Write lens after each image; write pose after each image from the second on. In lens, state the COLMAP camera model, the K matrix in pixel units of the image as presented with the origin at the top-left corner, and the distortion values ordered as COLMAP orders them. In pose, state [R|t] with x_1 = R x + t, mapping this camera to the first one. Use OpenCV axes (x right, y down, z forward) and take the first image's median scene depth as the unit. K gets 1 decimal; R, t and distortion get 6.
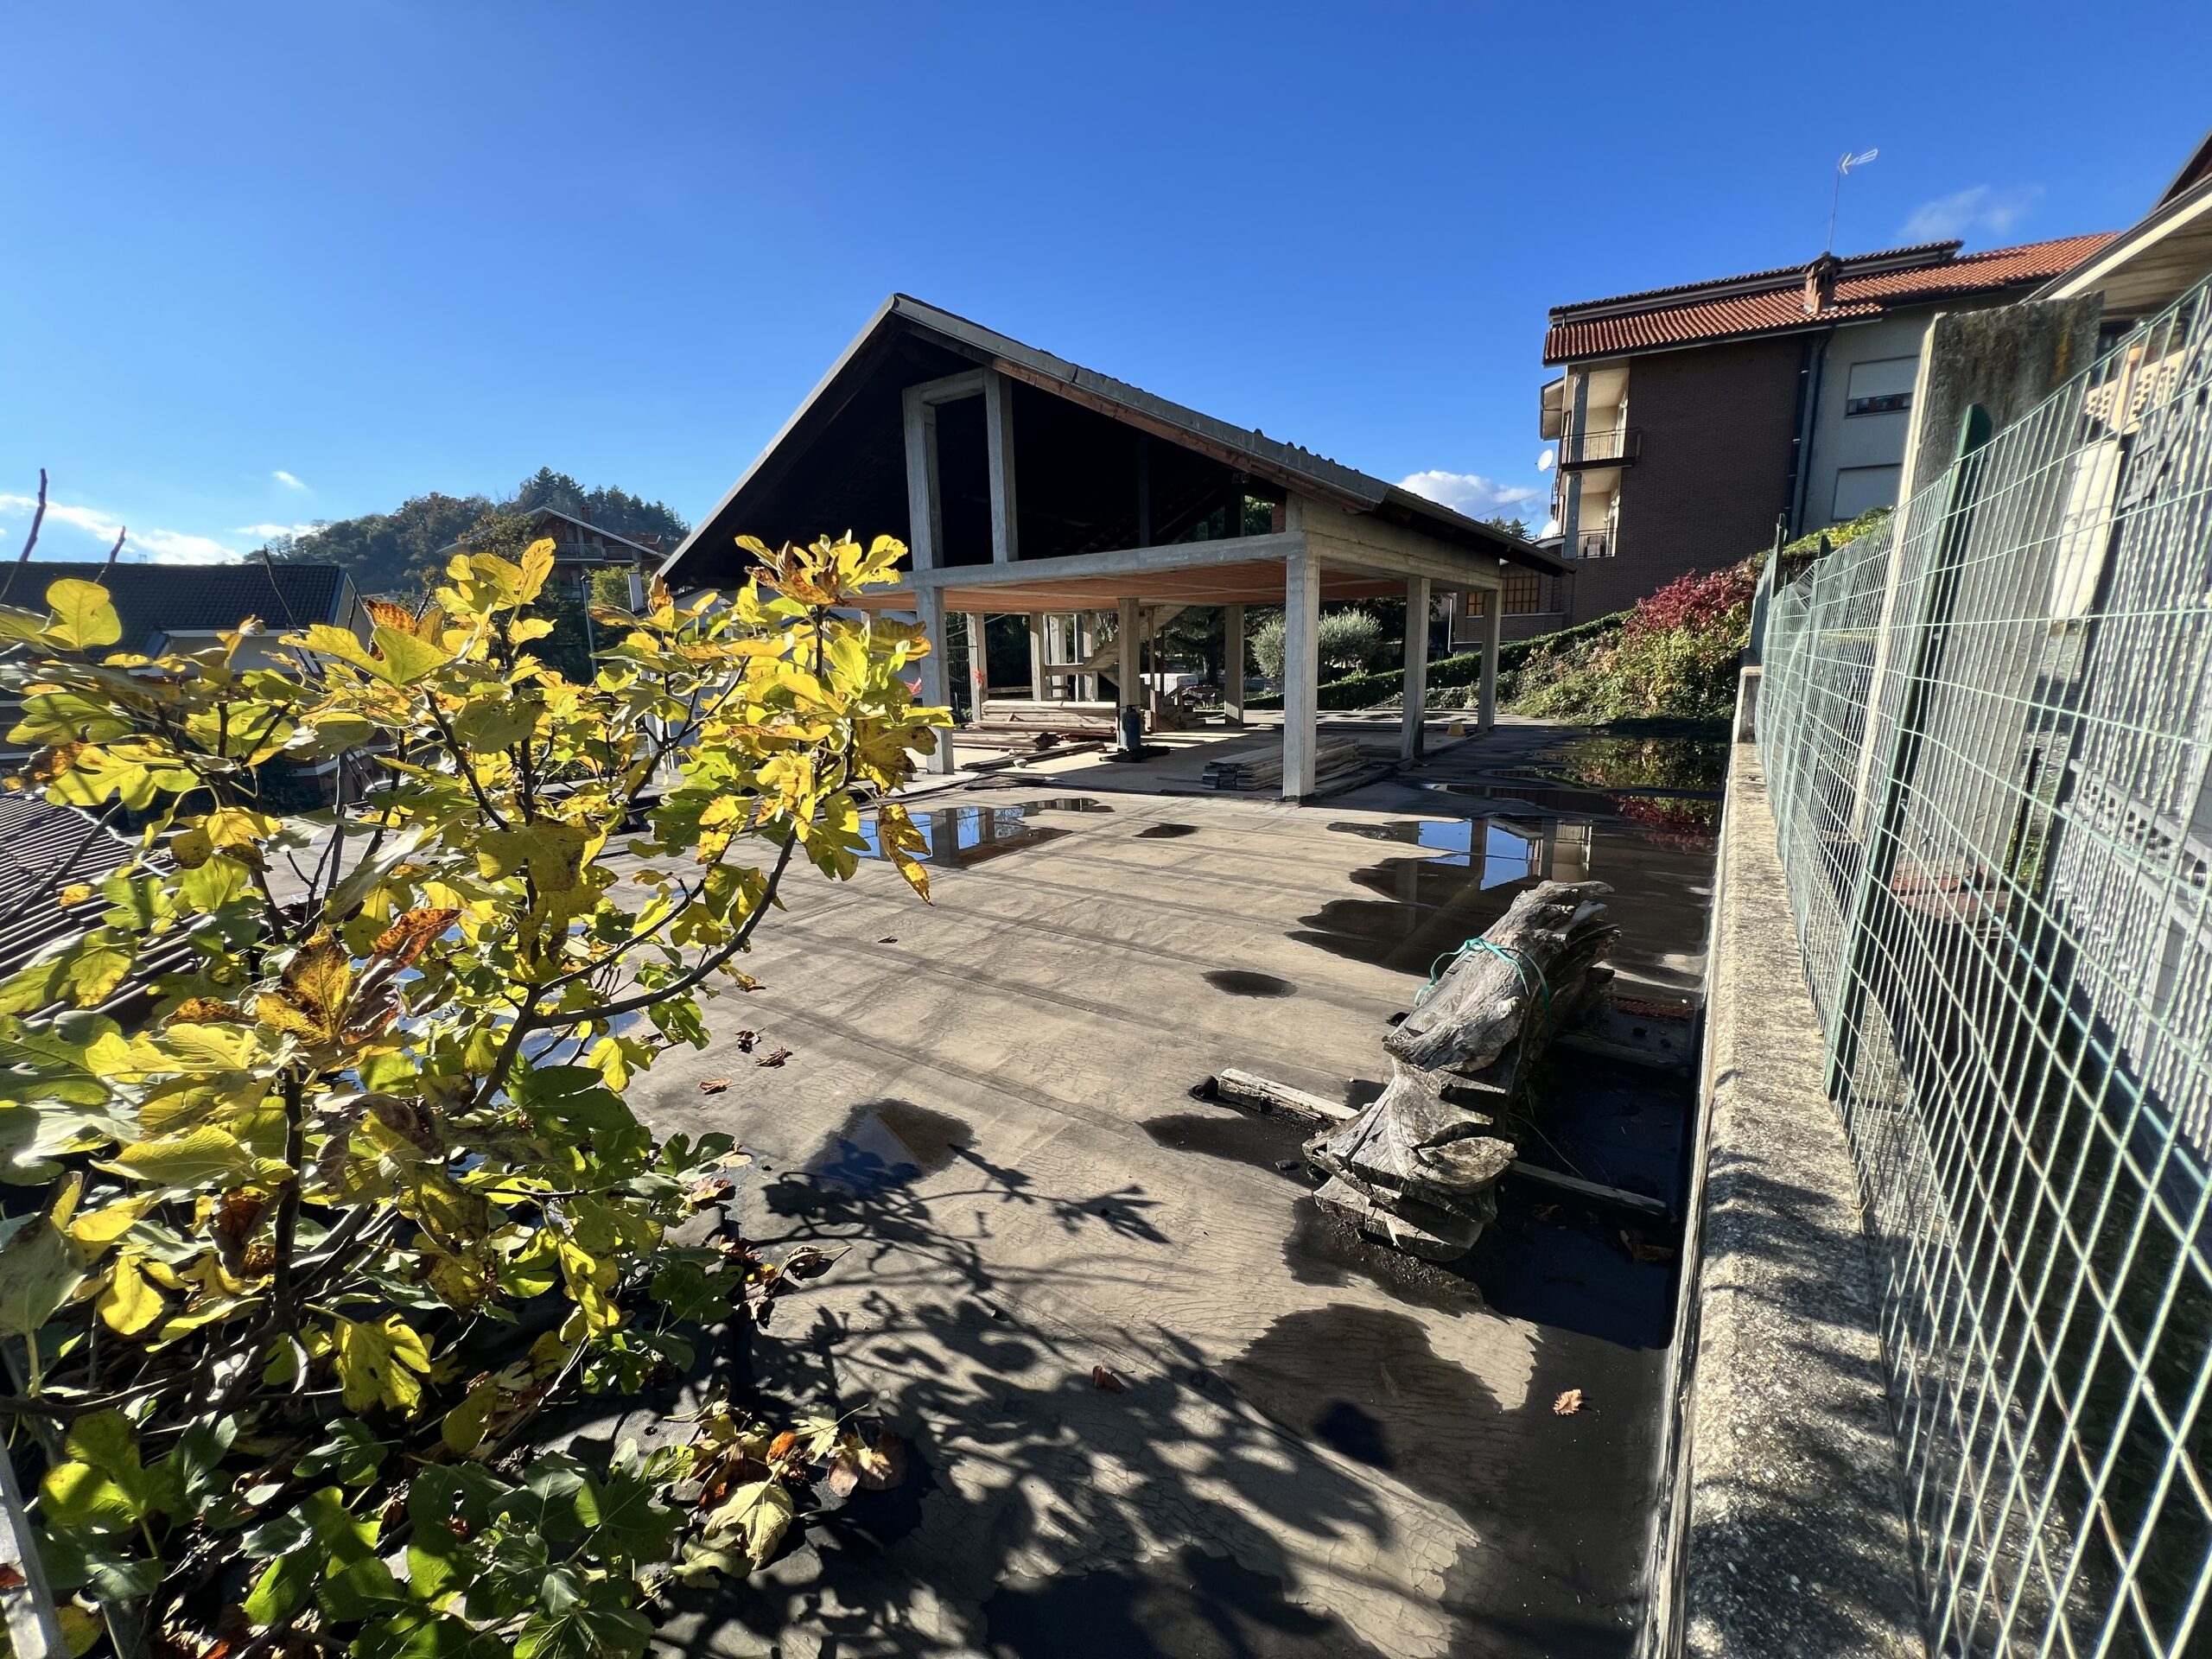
lens RADIAL K [[881.9, 0, 1103.6], [0, 881.9, 826.1], [0, 0, 1]] dist [-0.002210, 0.000222]
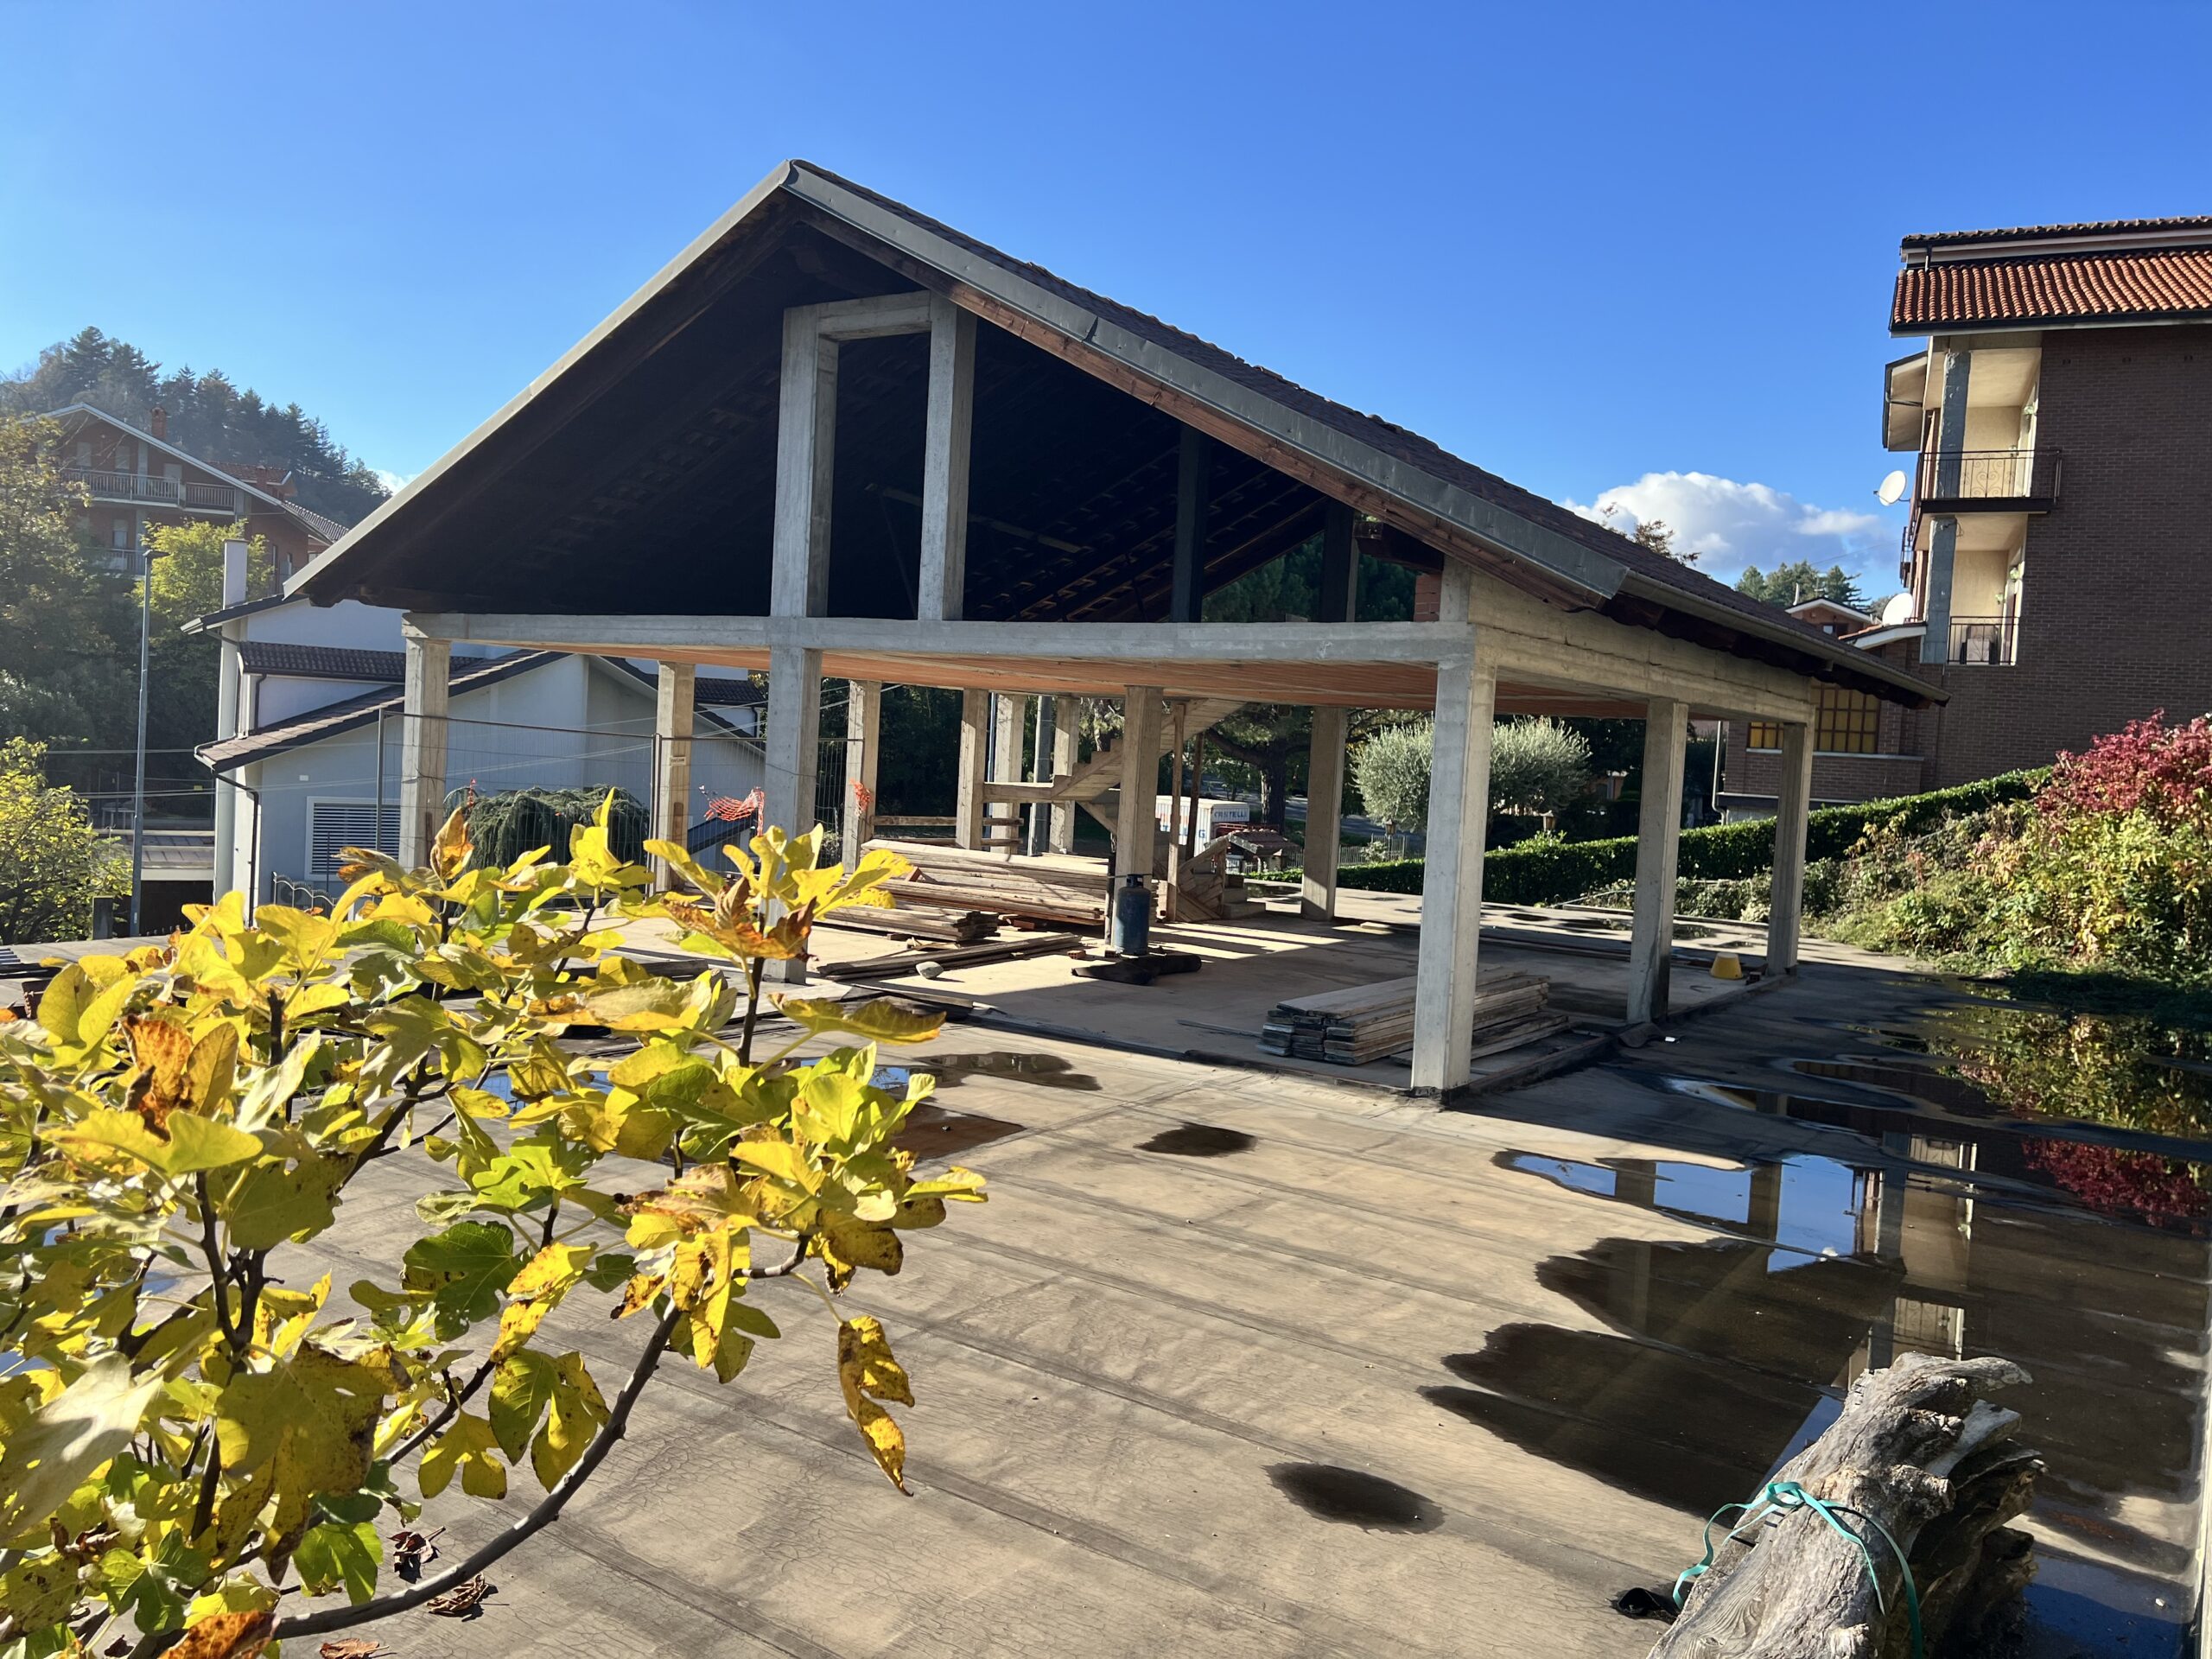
lens RADIAL K [[1642.5, 0, 1096.5], [0, 1642.5, 808.1], [0, 0, 1]] dist [0.068645, -0.076434]
pose [[0.996553, 0.081645, 0.014680, -0.016287], [-0.078439, 0.985027, -0.153524, -0.026962], [-0.026995, 0.151843, 0.988036, -0.023259]]
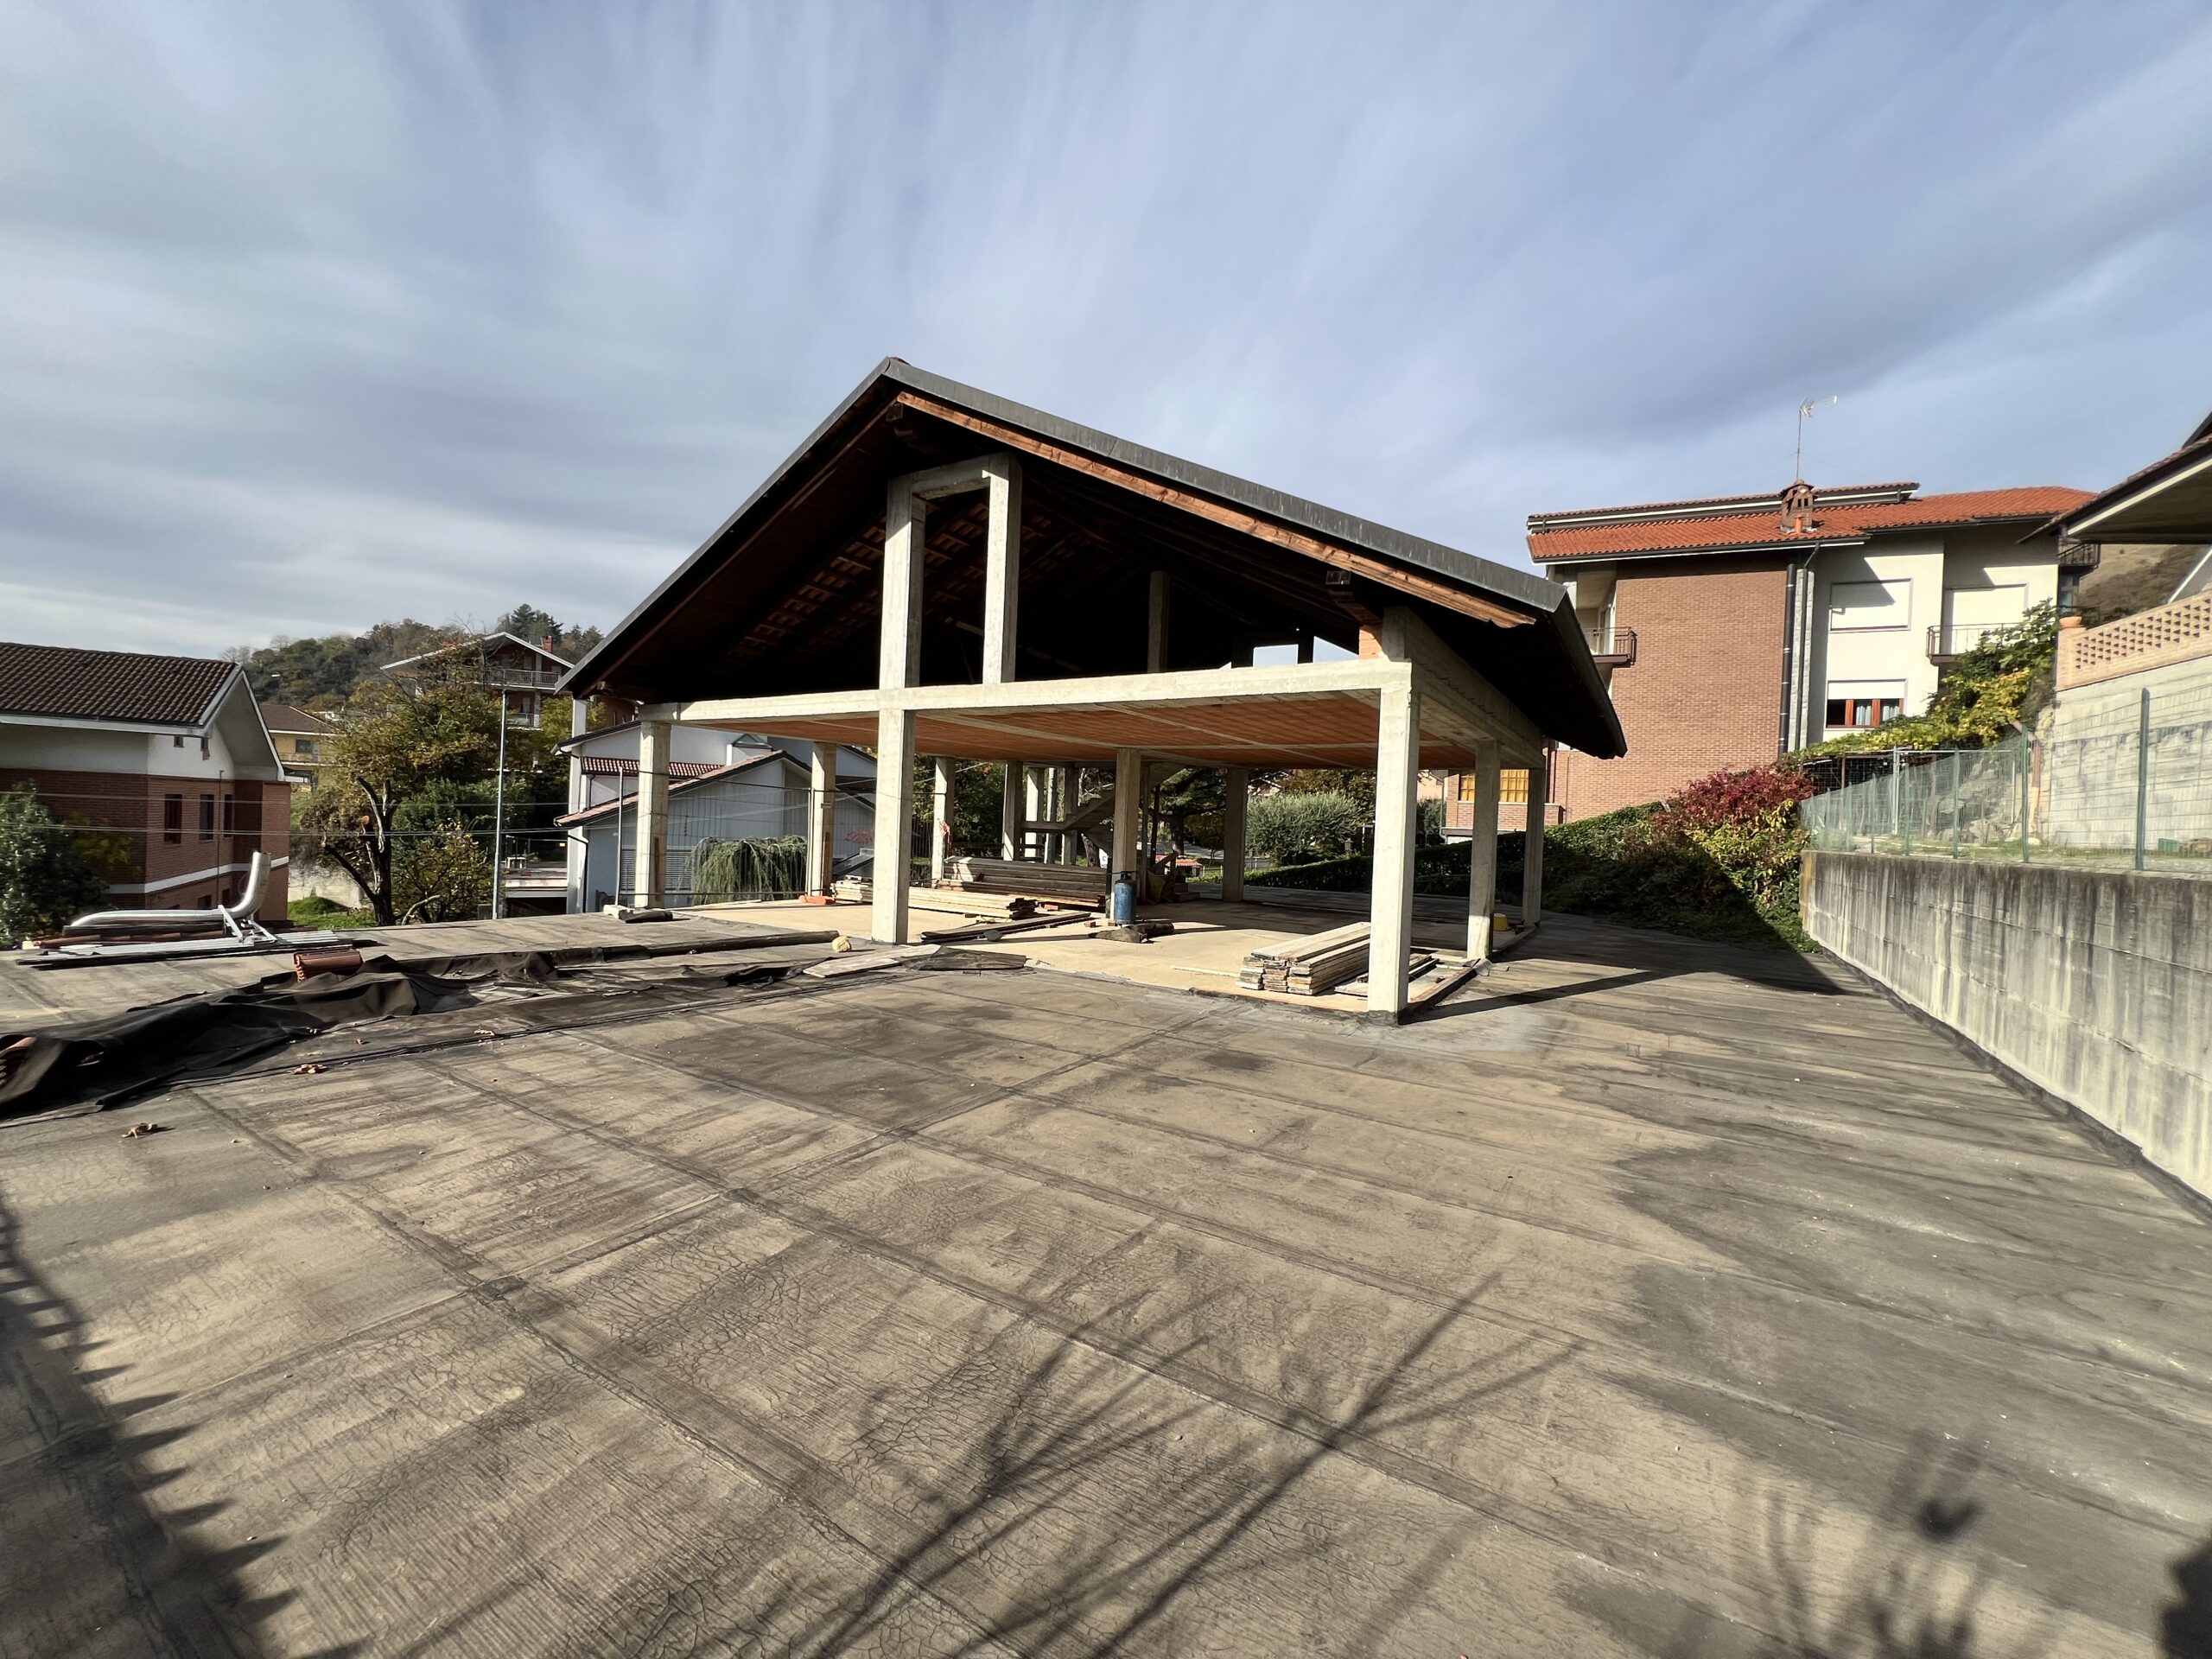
lens RADIAL K [[881.9, 0, 1103.6], [0, 881.9, 826.1], [0, 0, 1]] dist [-0.002210, 0.000222]
pose [[0.996678, 0.064947, 0.049134, -0.047197], [-0.054656, 0.980716, -0.187638, -0.029658], [-0.060373, 0.184329, 0.981009, 0.237915]]
